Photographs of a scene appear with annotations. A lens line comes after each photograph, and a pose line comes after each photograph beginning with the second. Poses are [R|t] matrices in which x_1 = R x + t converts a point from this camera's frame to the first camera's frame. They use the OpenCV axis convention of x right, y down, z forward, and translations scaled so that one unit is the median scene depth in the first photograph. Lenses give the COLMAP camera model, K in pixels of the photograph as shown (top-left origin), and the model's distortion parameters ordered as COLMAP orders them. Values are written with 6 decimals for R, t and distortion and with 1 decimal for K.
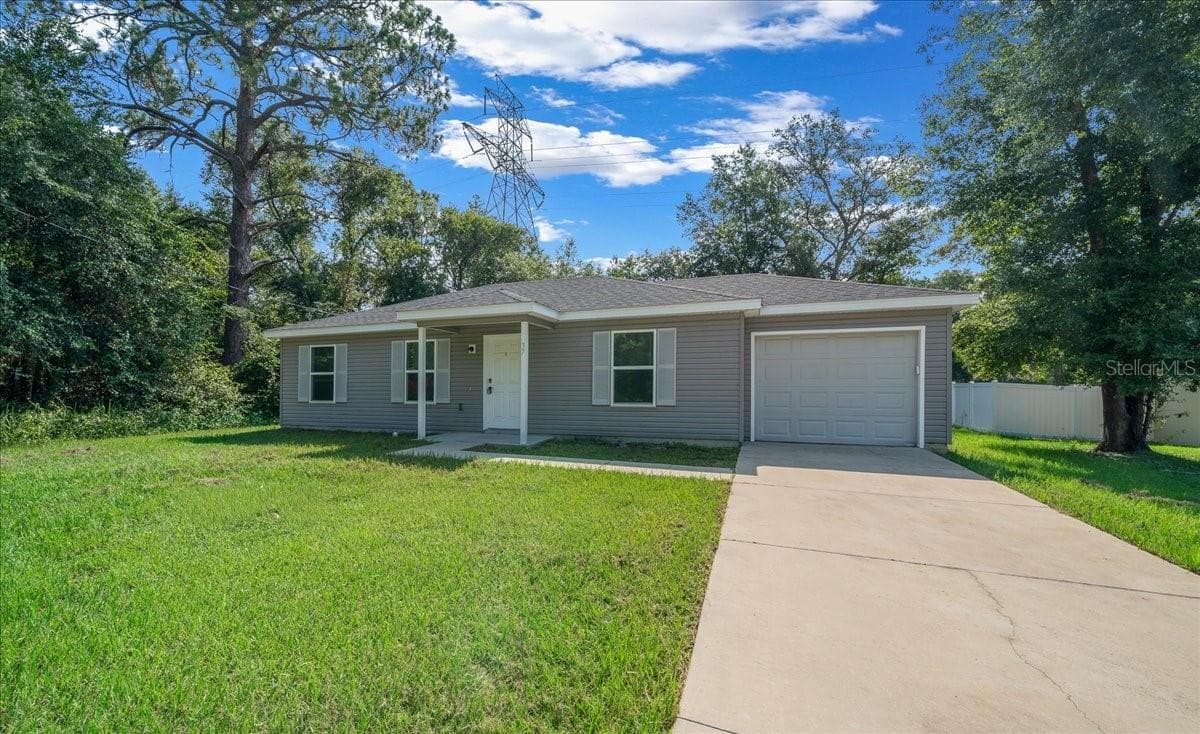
lens RADIAL K [[462.5, 0, 579.3], [0, 462.5, 383.1], [0, 0, 1]] dist [-0.004943, 0.000107]
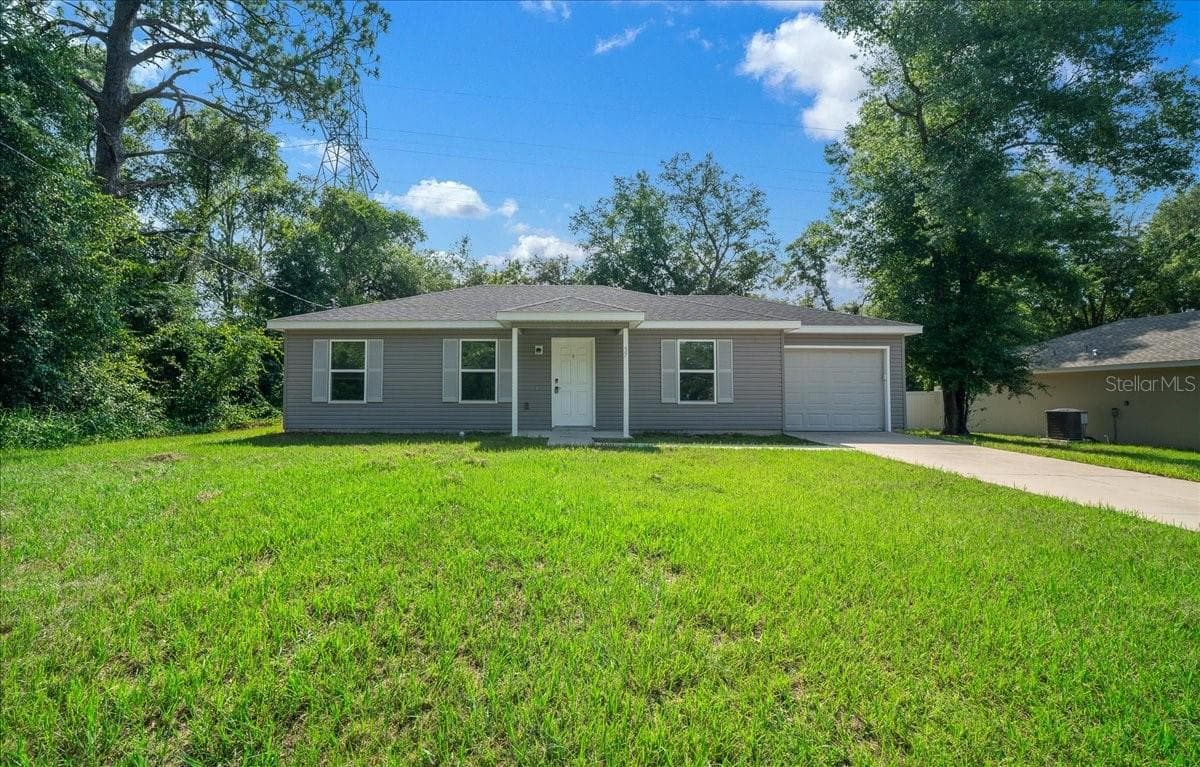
lens RADIAL K [[497.7, 0, 556.9], [0, 497.7, 370.8], [0, 0, 1]] dist [-0.016954, -0.000841]
pose [[0.943256, 0.020498, 0.331434, -0.510631], [-0.008244, 0.999231, -0.038336, 0.013993], [-0.331965, 0.033428, 0.942699, -0.068360]]
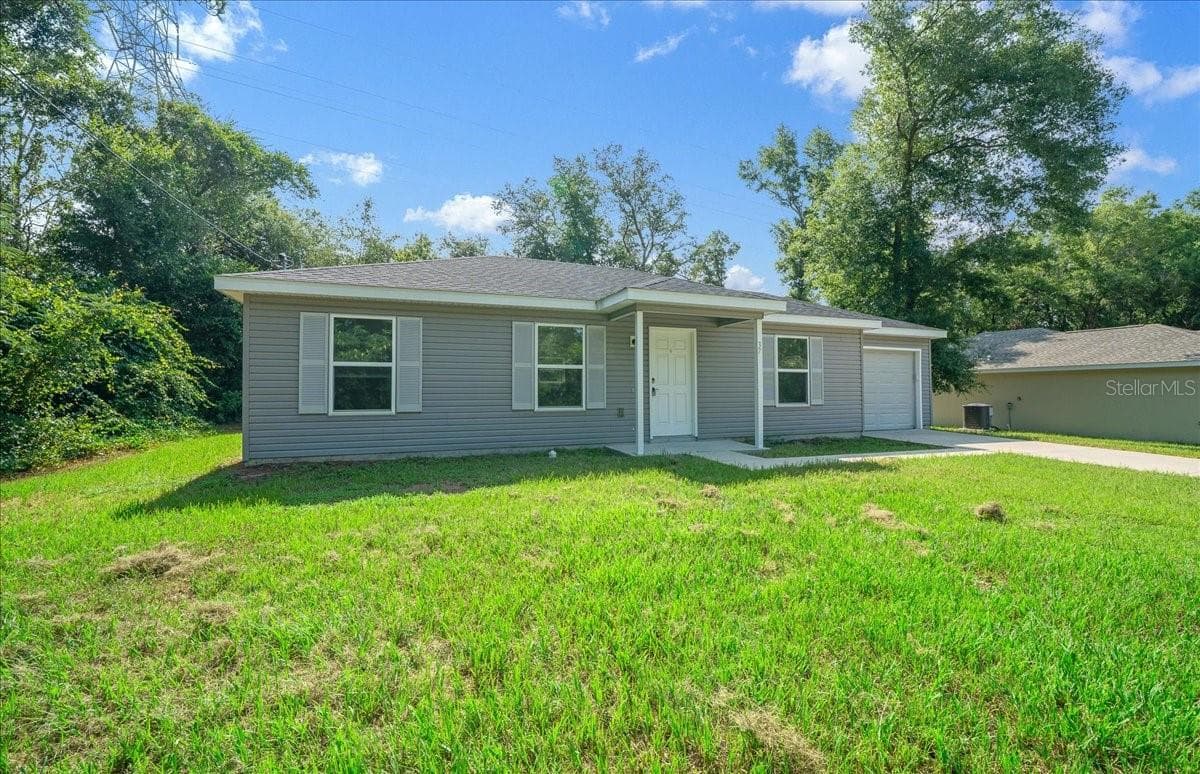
lens RADIAL K [[497.7, 0, 611.7], [0, 497.7, 376.8], [0, 0, 1]] dist [-0.016954, -0.000841]
pose [[0.743889, 0.018777, 0.668039, -0.771603], [-0.005945, 0.999752, -0.021481, 0.007058], [-0.668276, 0.012009, 0.743816, 0.330065]]
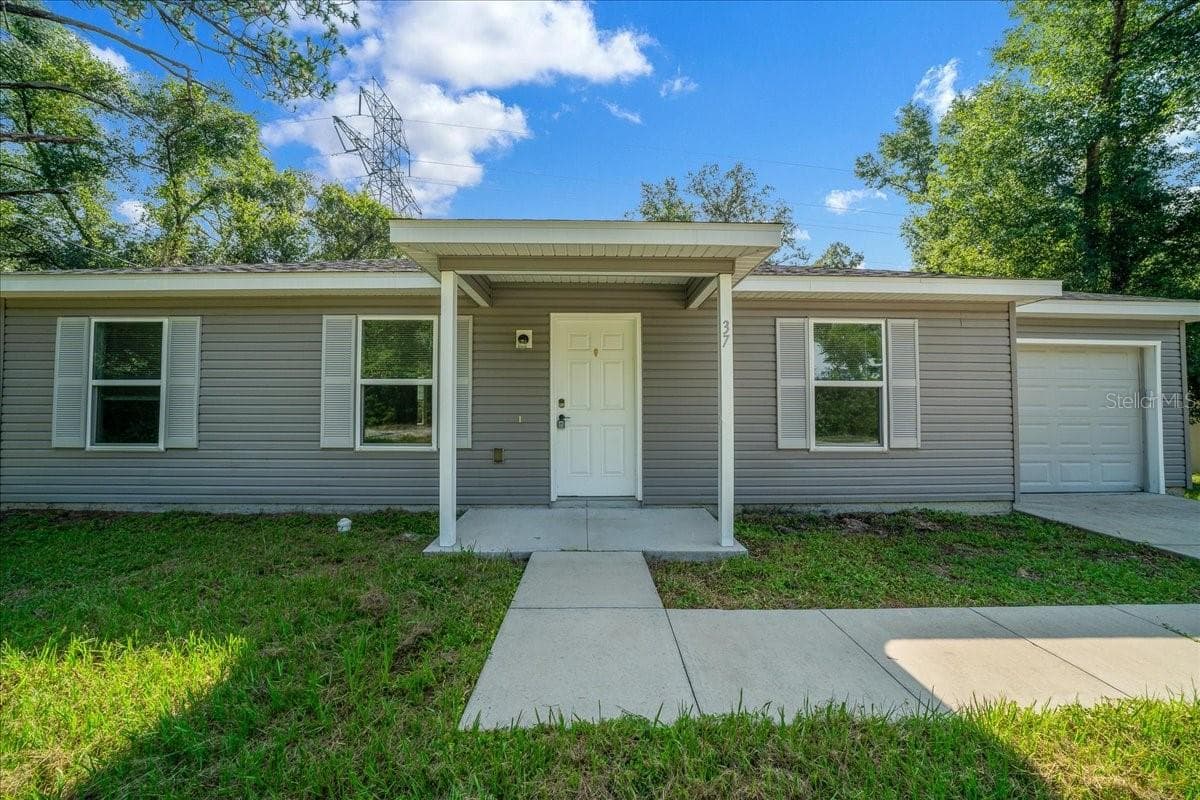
lens RADIAL K [[410.1, 0, 598.3], [0, 410.1, 399.9], [0, 0, 1]] dist [-0.019837, 0.001085]
pose [[0.932106, 0.012644, 0.361965, -0.286034], [-0.007855, 0.999861, -0.014700, -0.002368], [-0.362100, 0.010859, 0.932076, 0.501817]]
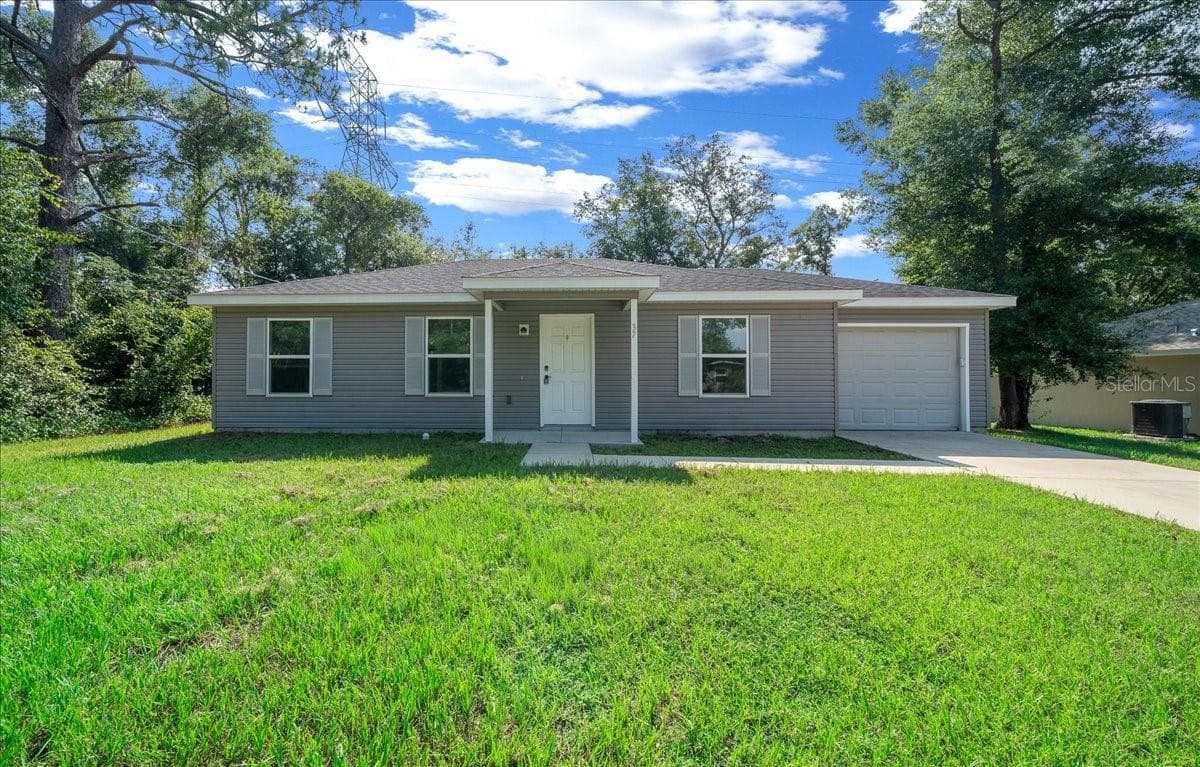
lens RADIAL K [[445.5, 0, 554.7], [0, 445.5, 369.7], [0, 0, 1]] dist [-0.001692, -0.000467]
pose [[0.951720, 0.008877, 0.306838, -0.384202], [-0.006221, 0.999934, -0.009634, 0.004522], [-0.306904, 0.007260, 0.951713, 0.194347]]
